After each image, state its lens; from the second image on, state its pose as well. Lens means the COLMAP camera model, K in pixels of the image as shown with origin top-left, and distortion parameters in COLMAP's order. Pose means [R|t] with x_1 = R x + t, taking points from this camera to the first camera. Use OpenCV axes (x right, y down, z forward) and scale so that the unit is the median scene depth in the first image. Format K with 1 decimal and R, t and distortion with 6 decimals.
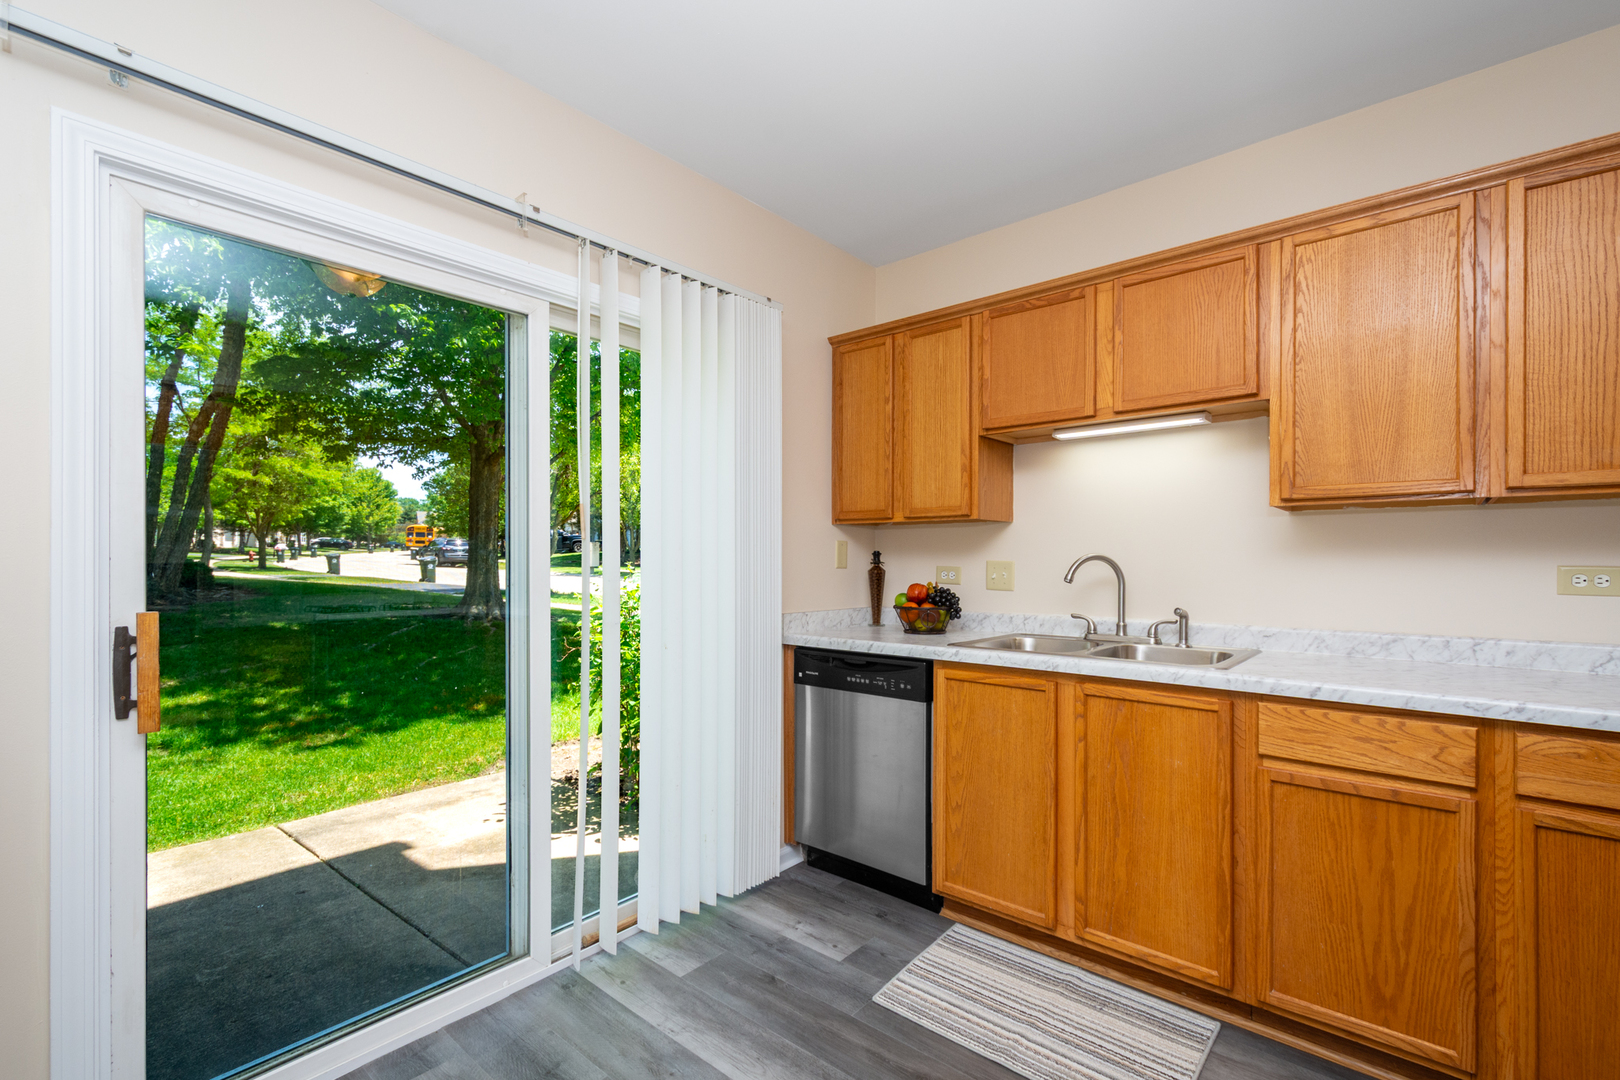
lens RADIAL K [[718.1, 0, 813.6], [0, 718.1, 552.7], [0, 0, 1]] dist [0.010016, -0.003049]
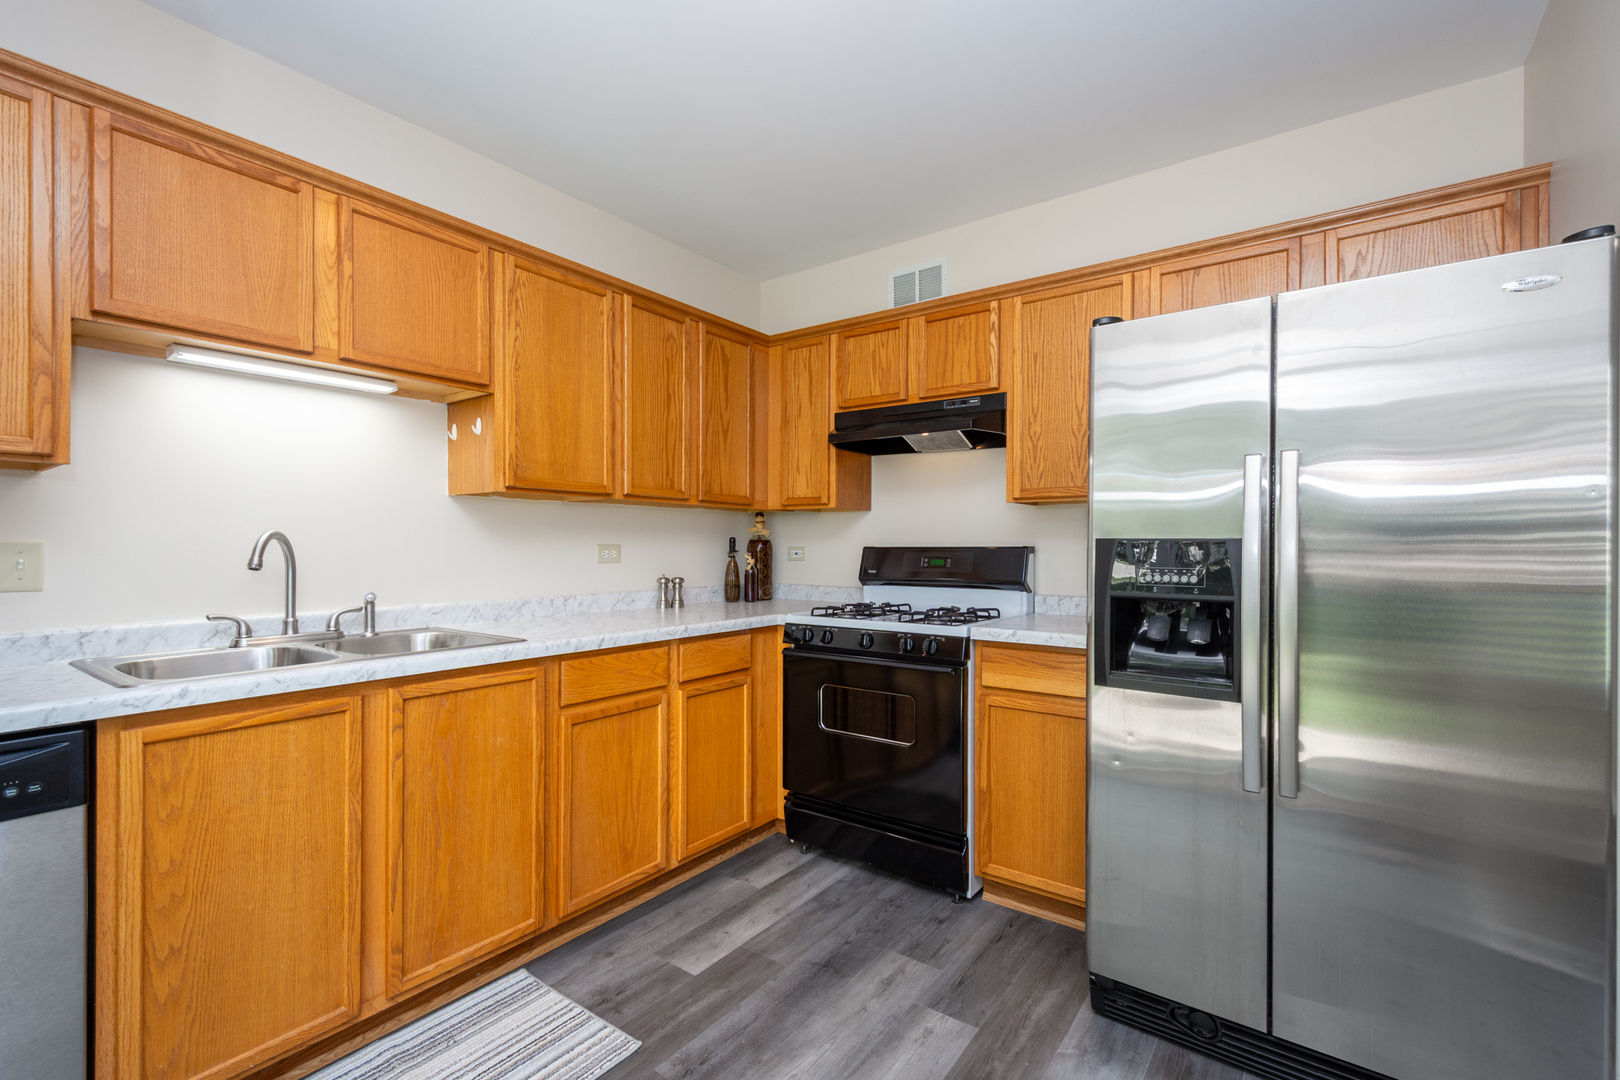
lens RADIAL K [[718.1, 0, 803.2], [0, 718.1, 549.5], [0, 0, 1]] dist [0.010016, -0.003049]
pose [[-0.072807, -0.003211, 0.997341, -0.454484], [-0.006274, 0.999977, 0.002762, 0.017101], [-0.997326, -0.006057, -0.072825, 0.559655]]
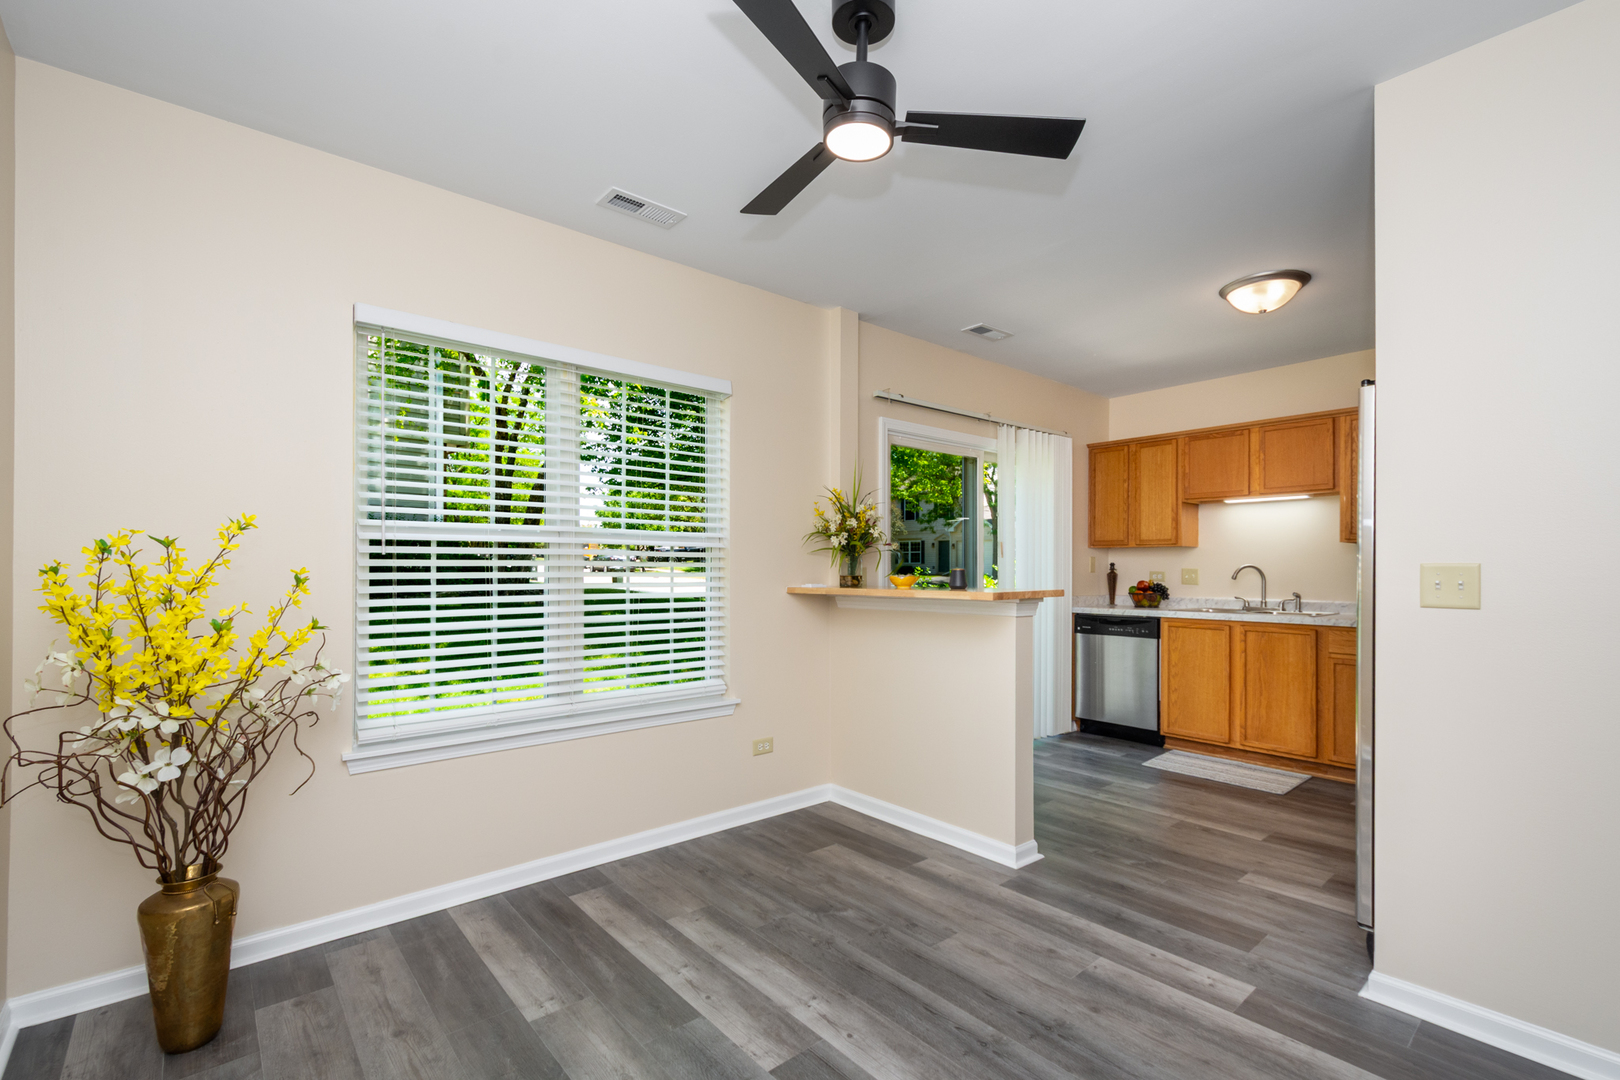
lens RADIAL K [[718.1, 0, 806.9], [0, 718.1, 550.9], [0, 0, 1]] dist [0.010016, -0.003049]
pose [[0.986187, 0.003727, -0.165591, -0.512945], [-0.006234, 0.999874, -0.014625, 0.000491], [0.165516, 0.015455, 0.986086, -1.233098]]
